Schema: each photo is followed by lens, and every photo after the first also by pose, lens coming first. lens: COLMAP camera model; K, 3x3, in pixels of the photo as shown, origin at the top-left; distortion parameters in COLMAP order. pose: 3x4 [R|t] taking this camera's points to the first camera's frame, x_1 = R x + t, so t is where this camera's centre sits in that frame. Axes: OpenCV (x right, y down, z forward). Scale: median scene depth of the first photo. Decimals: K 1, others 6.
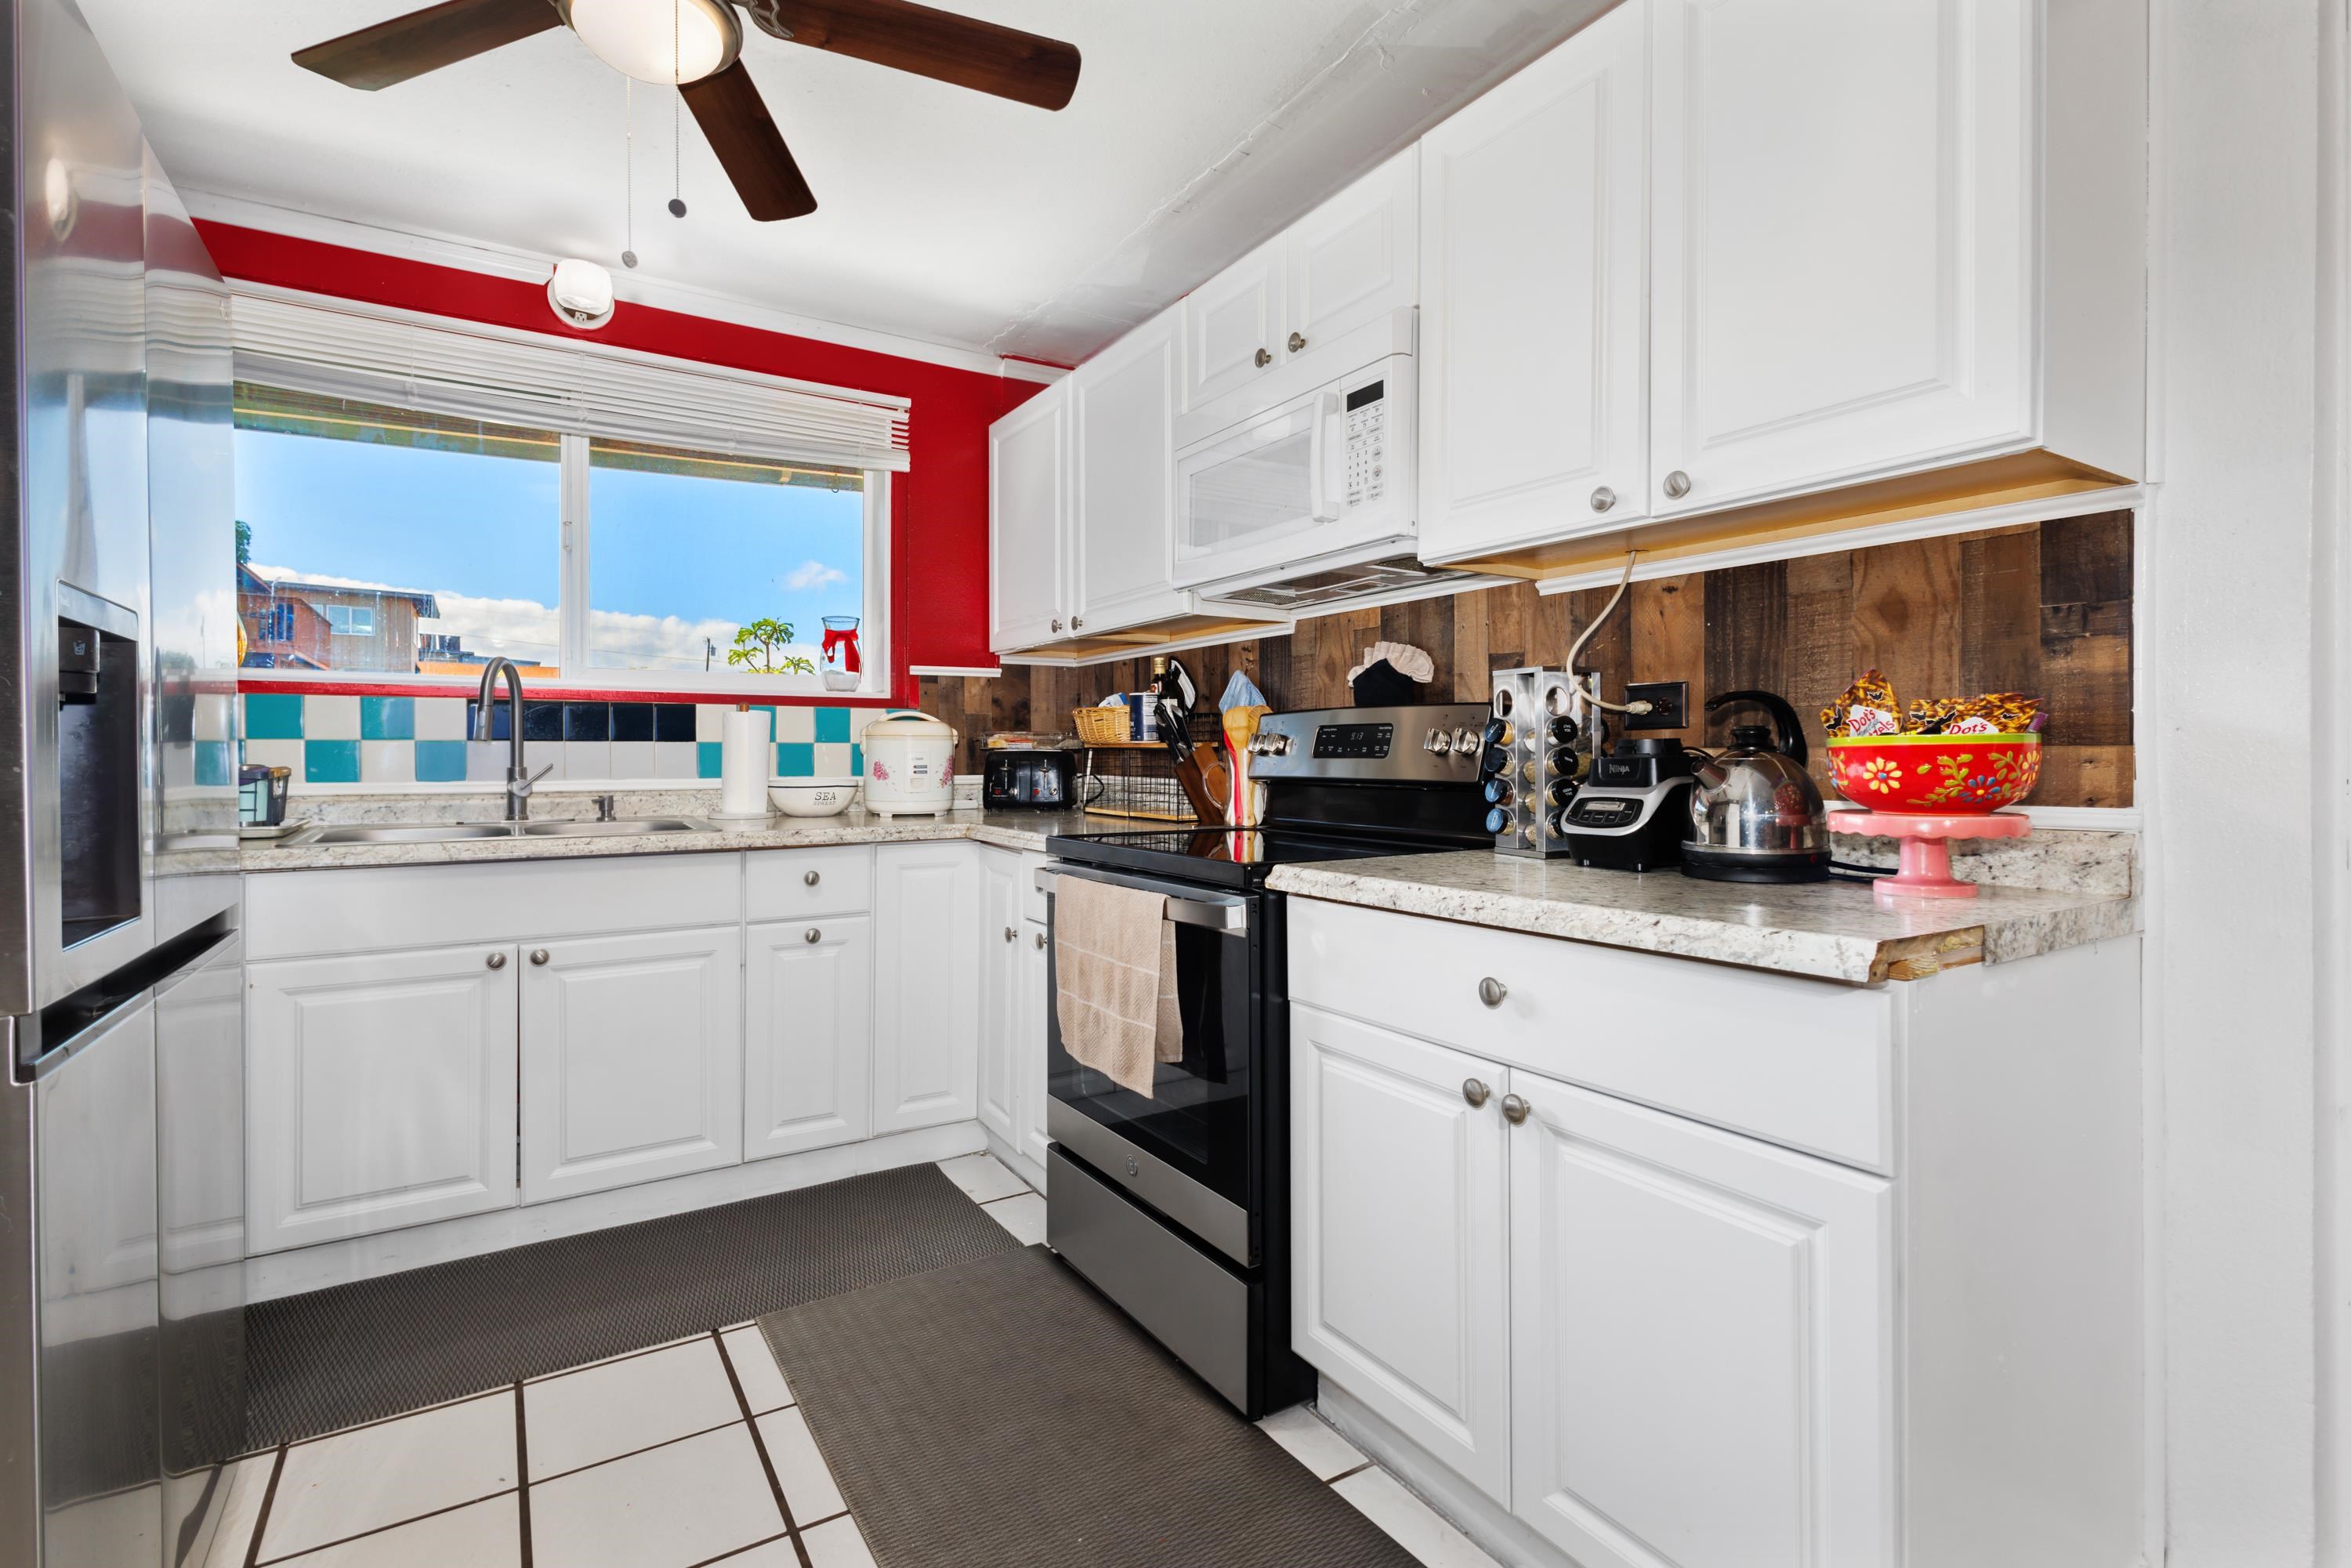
lens RADIAL K [[1091.6, 0, 1188.8], [0, 1091.6, 772.7], [0, 0, 1]] dist [-0.000913, 0.000507]
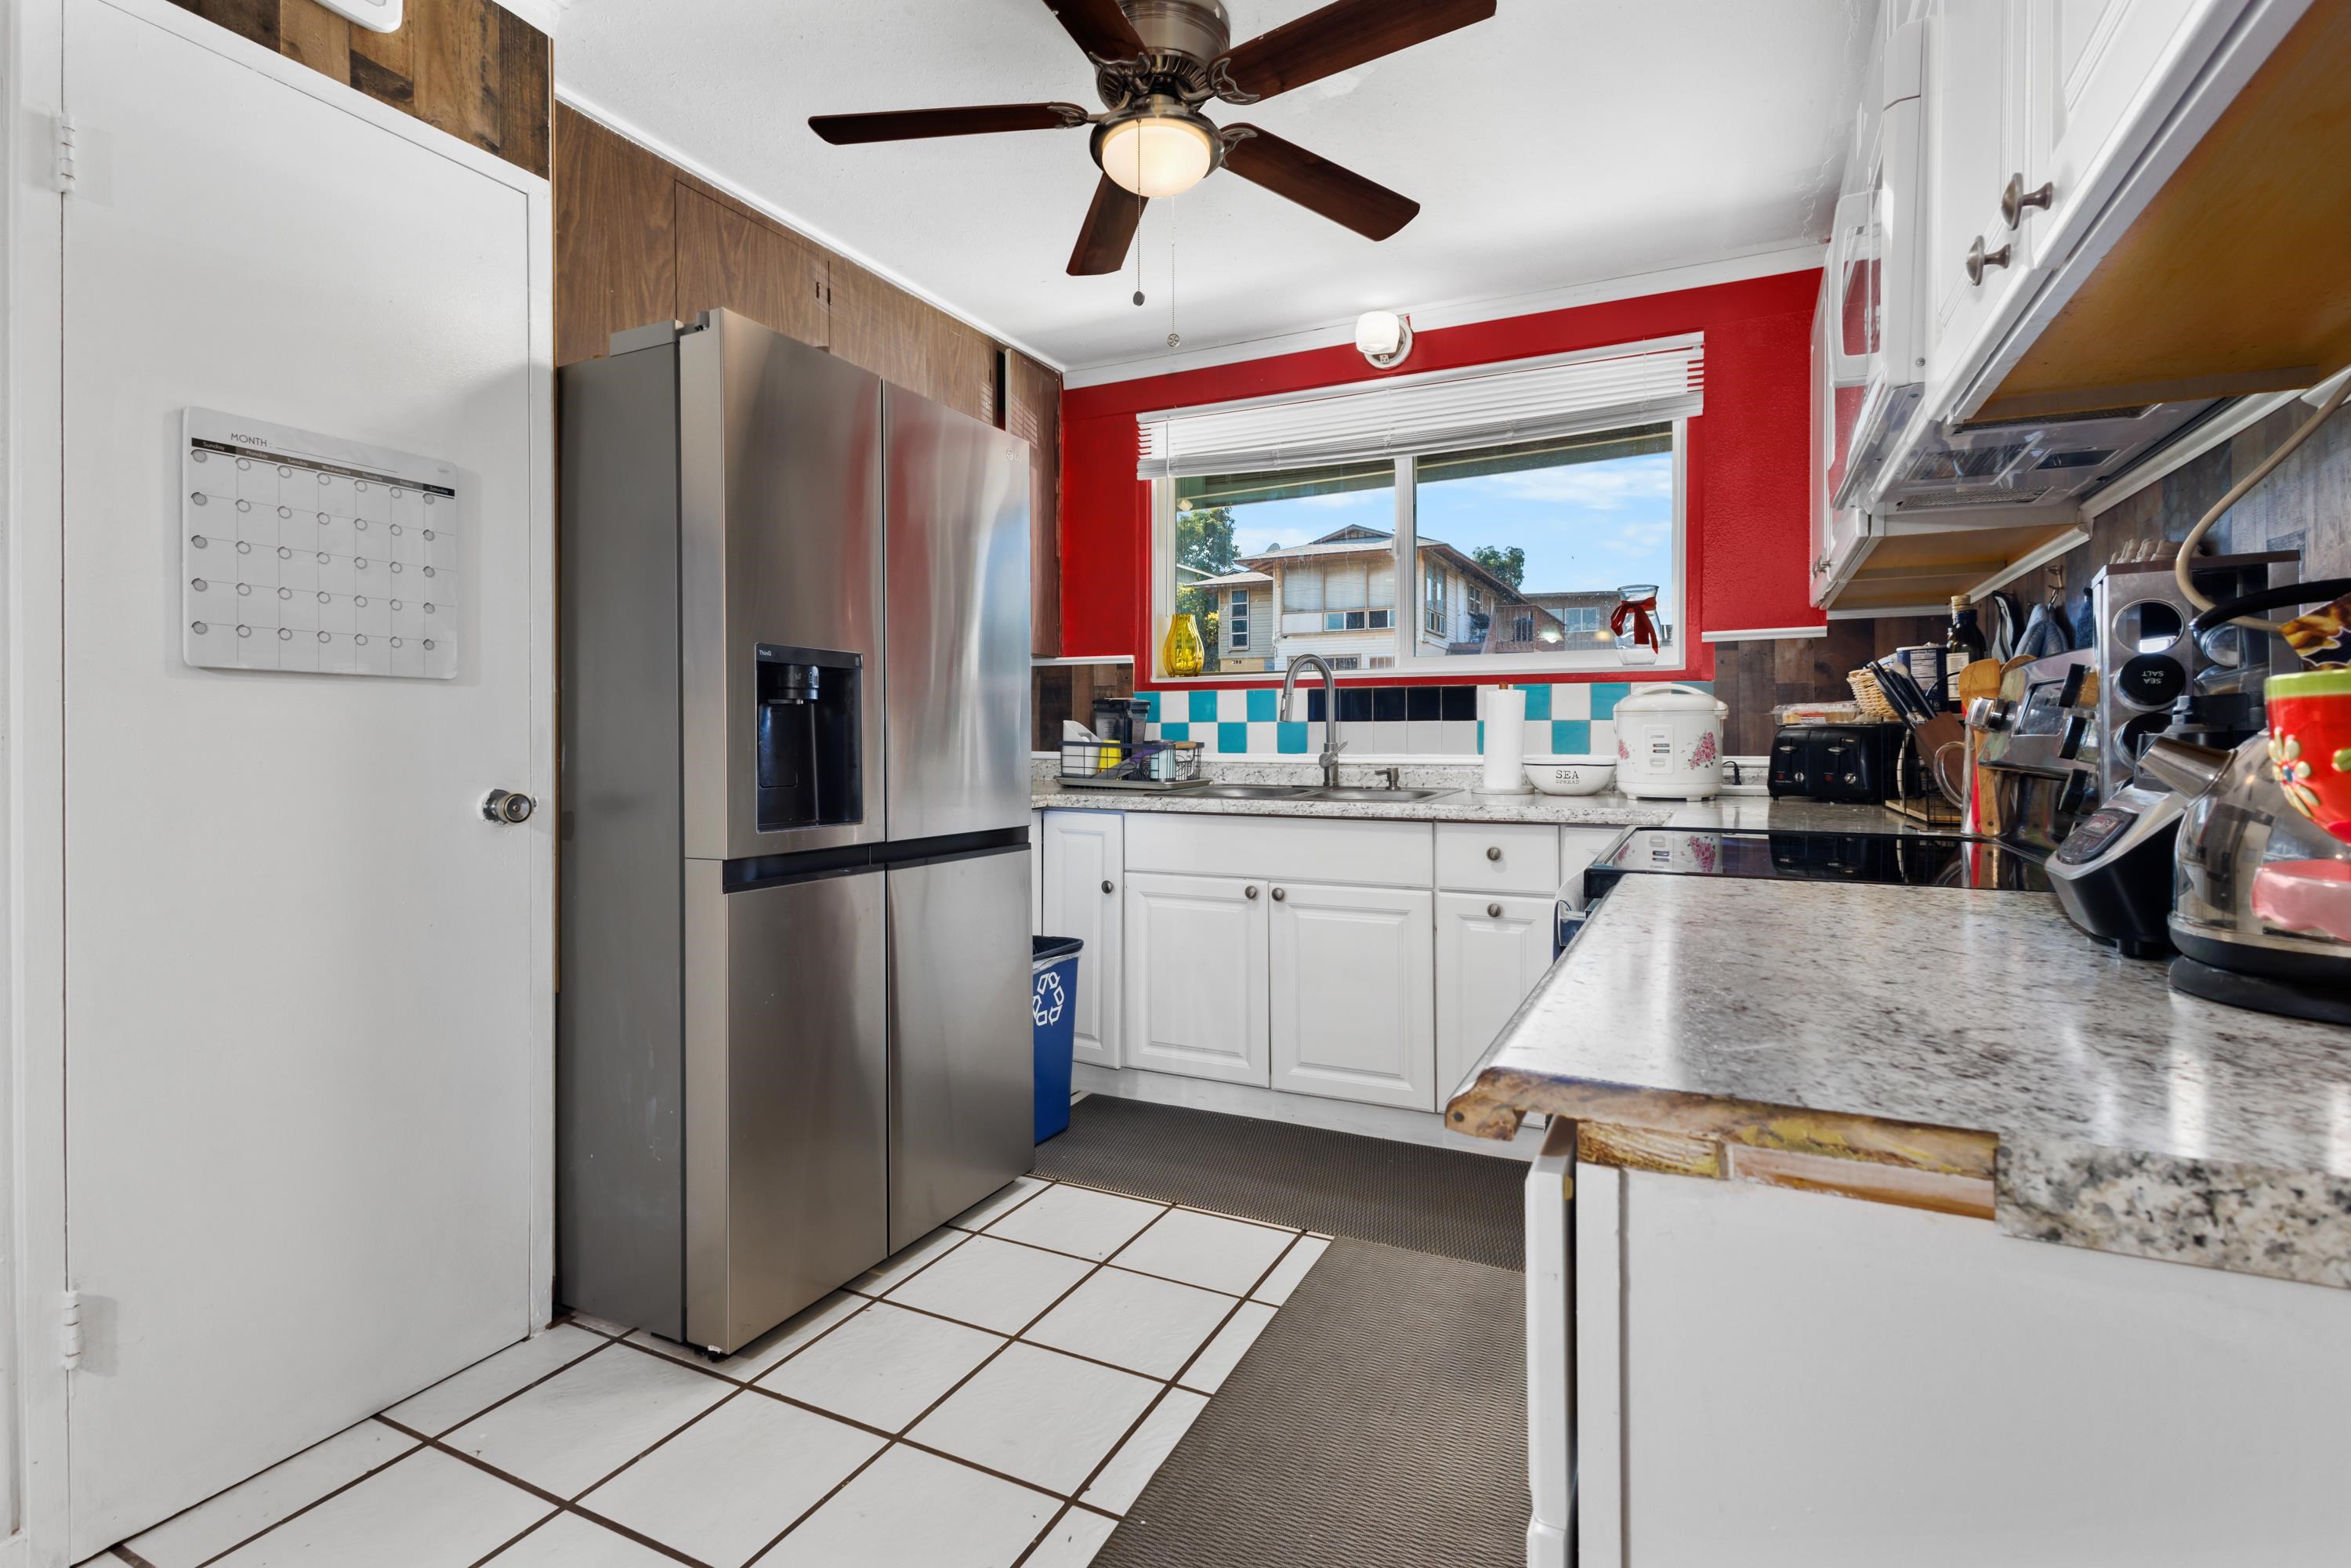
lens RADIAL K [[1091.6, 0, 1189.8], [0, 1091.6, 760.9], [0, 0, 1]] dist [-0.000913, 0.000507]
pose [[0.525449, 0.020867, -0.850569, 0.334951], [-0.011949, 0.999782, 0.017145, -0.003517], [0.850741, 0.001155, 0.525584, 0.203989]]
